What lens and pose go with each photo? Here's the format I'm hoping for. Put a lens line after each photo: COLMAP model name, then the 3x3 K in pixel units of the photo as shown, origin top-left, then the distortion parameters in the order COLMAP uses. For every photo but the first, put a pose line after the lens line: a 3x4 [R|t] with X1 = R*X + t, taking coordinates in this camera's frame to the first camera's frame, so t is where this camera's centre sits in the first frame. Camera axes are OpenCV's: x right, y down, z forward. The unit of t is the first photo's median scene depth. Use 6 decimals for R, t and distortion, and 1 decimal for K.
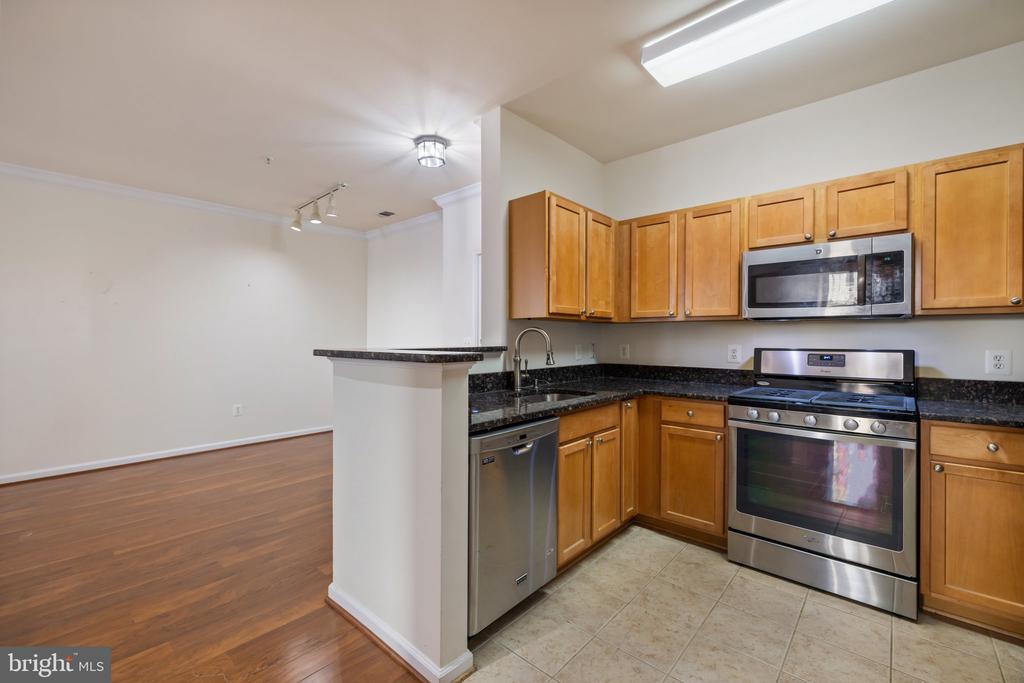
lens RADIAL K [[444.2, 0, 488.8], [0, 444.2, 339.9], [0, 0, 1]] dist [0.000545, -0.000113]
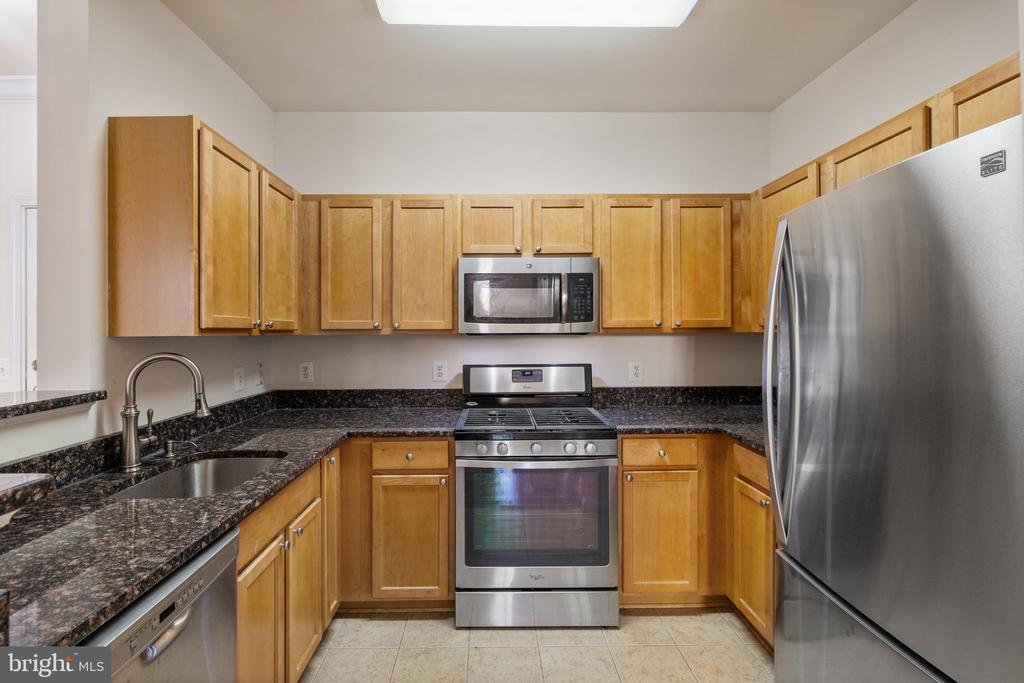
lens RADIAL K [[477.0, 0, 507.5], [0, 477.0, 329.7], [0, 0, 1]] dist [-0.011368, 0.000035]
pose [[0.716976, -0.003544, 0.697089, -0.008172], [0.008880, 0.999952, -0.004050, -0.051229], [-0.697041, 0.009094, 0.716973, 0.264125]]
